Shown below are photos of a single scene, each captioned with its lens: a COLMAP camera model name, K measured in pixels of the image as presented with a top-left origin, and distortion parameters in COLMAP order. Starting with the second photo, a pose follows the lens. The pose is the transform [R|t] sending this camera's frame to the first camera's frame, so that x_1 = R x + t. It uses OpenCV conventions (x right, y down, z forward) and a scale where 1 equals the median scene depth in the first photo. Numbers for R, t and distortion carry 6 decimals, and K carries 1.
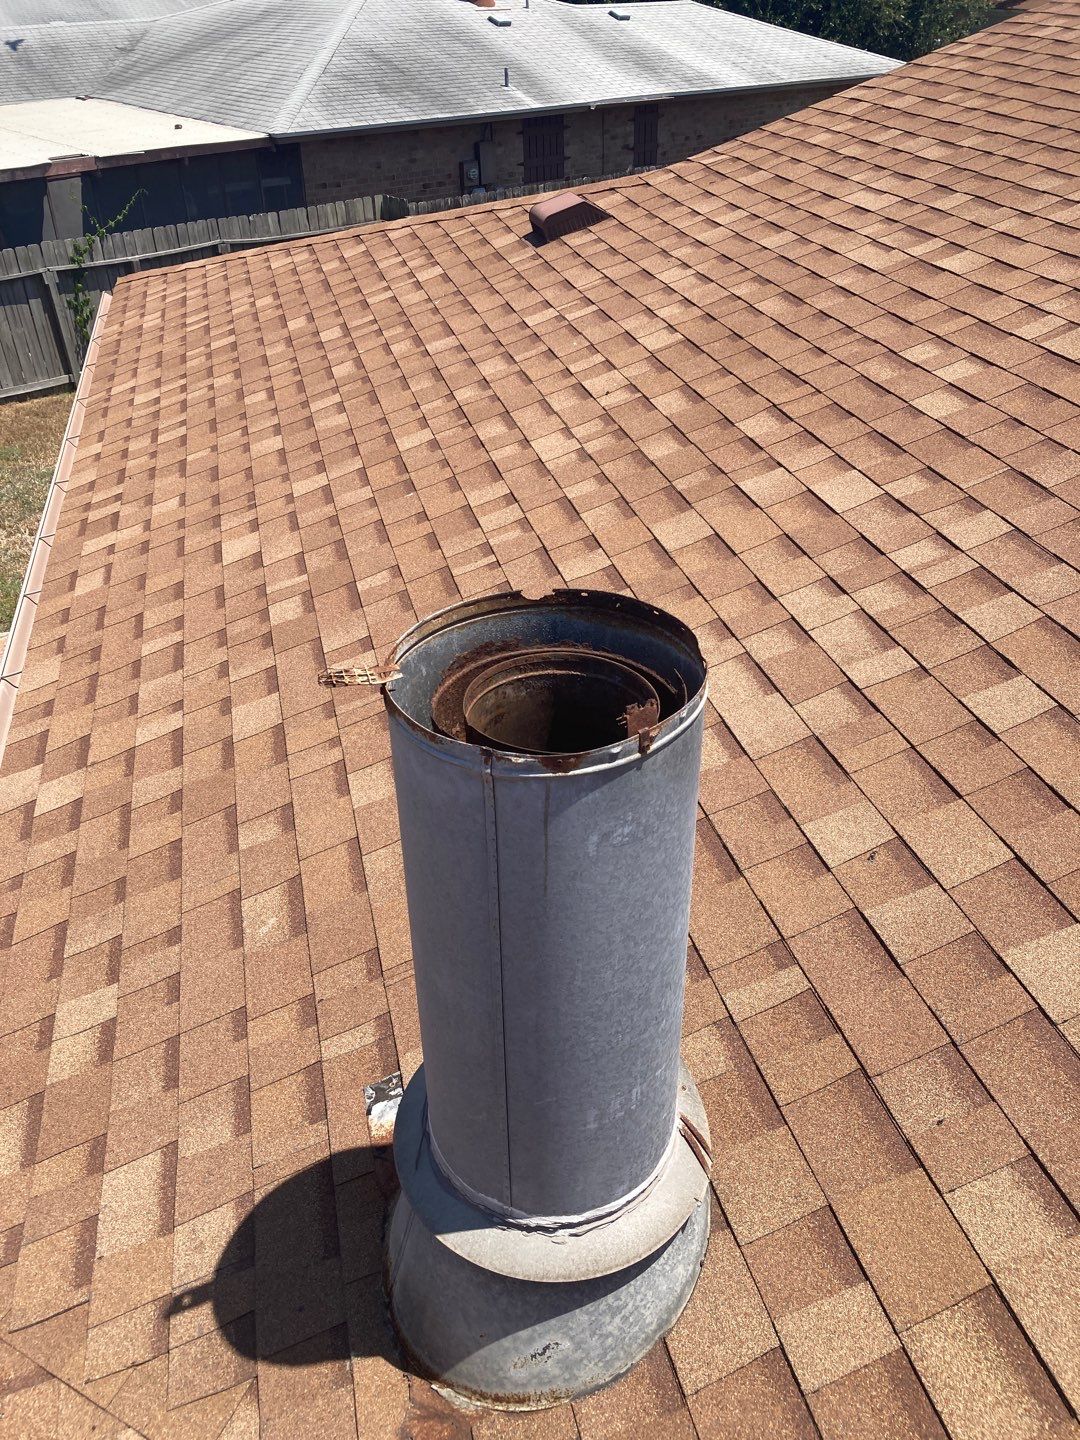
lens RADIAL K [[1161.0, 0, 572.5], [0, 1161.0, 686.6], [0, 0, 1]] dist [0.031173, -0.039899]
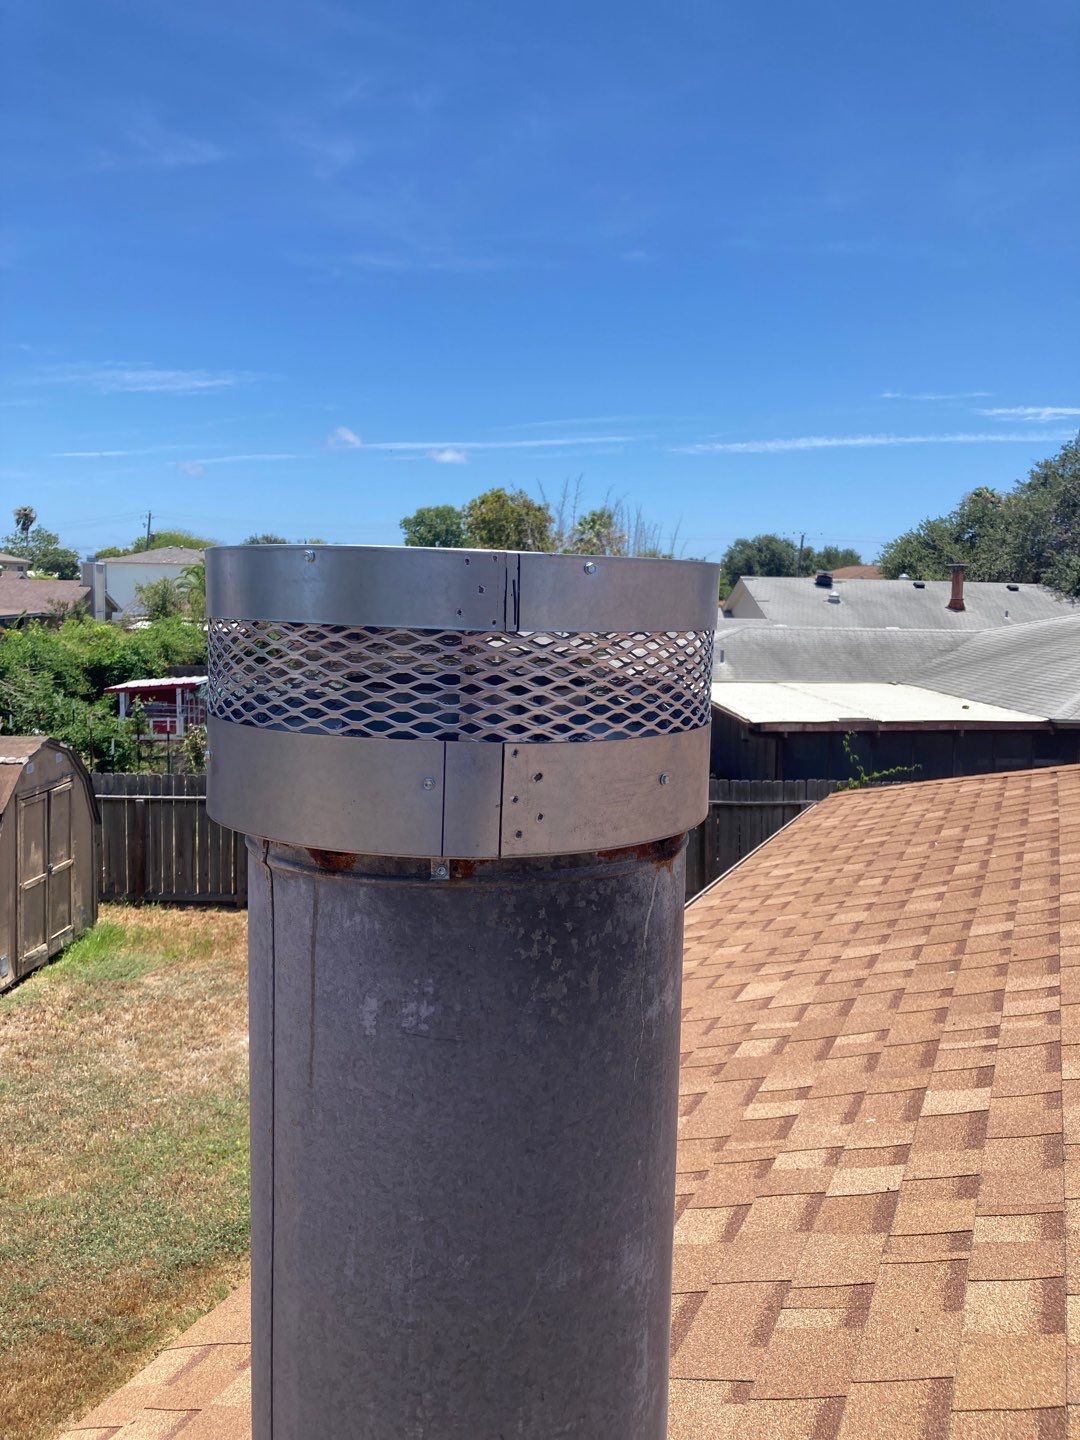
lens RADIAL K [[1165.0, 0, 568.1], [0, 1165.0, 706.9], [0, 0, 1]] dist [-0.000278, 0.005728]
pose [[0.793435, 0.074822, -0.604038, 0.148834], [-0.336743, 0.880656, -0.333242, 0.046777], [0.507016, 0.467811, 0.723939, 0.144195]]
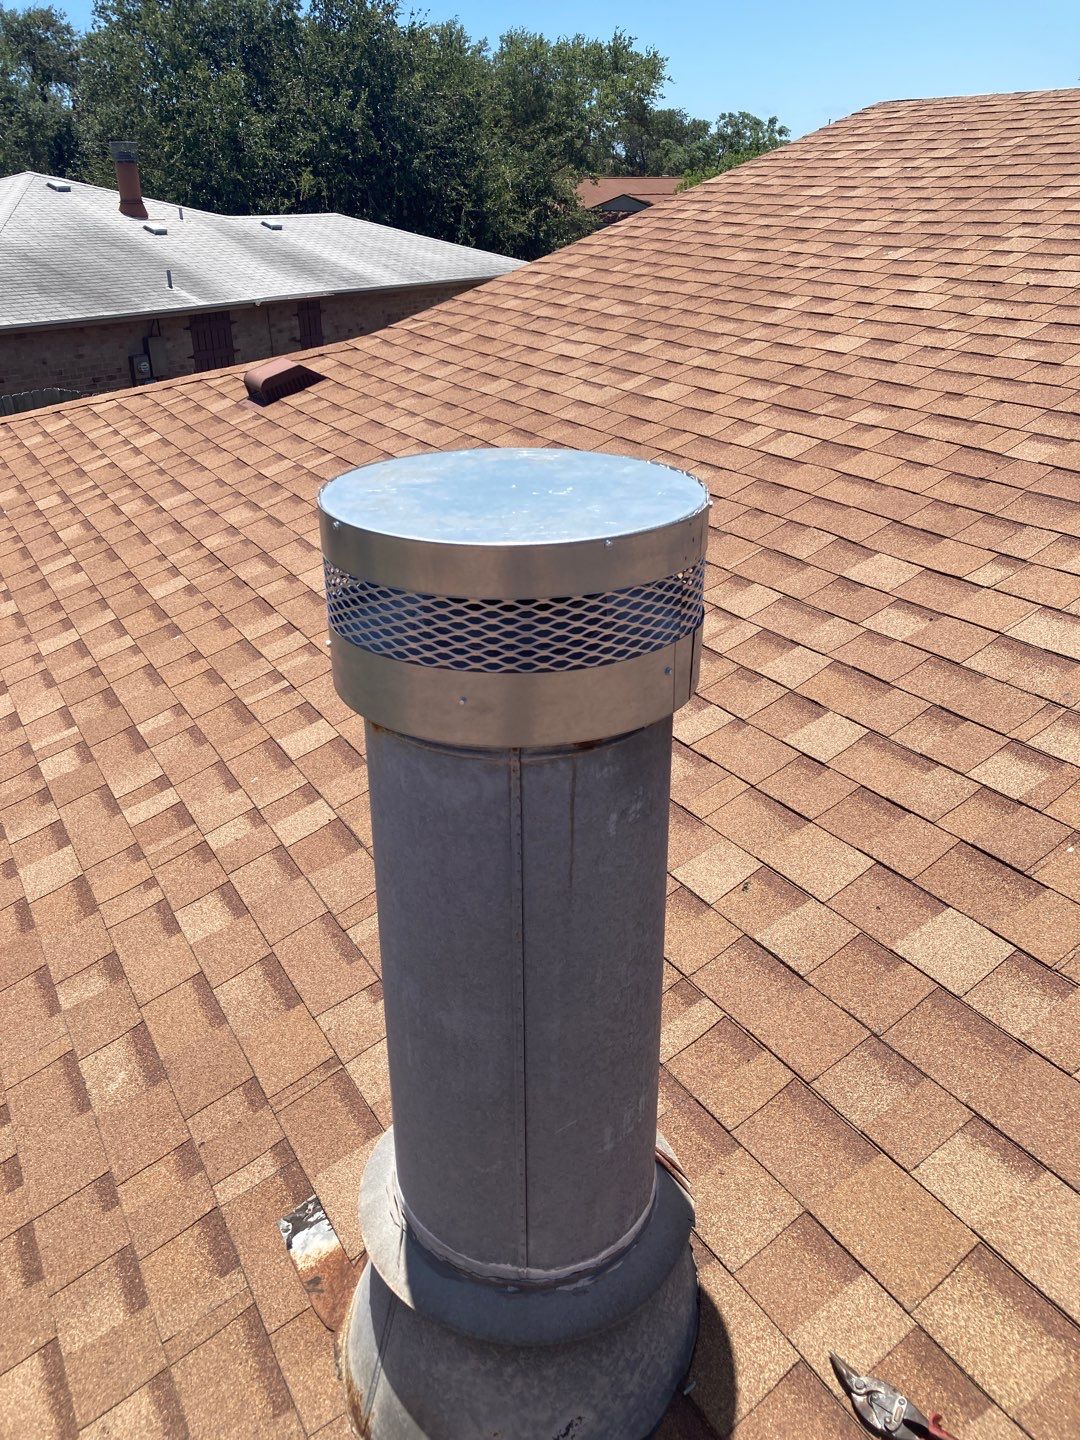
lens RADIAL K [[1137.1, 0, 557.4], [0, 1137.1, 675.0], [0, 0, 1]] dist [0.030395, -0.038705]
pose [[0.963471, -0.101477, 0.247843, -0.074904], [0.137320, 0.981709, -0.131871, 0.037179], [-0.229928, 0.161087, 0.959783, 0.011968]]
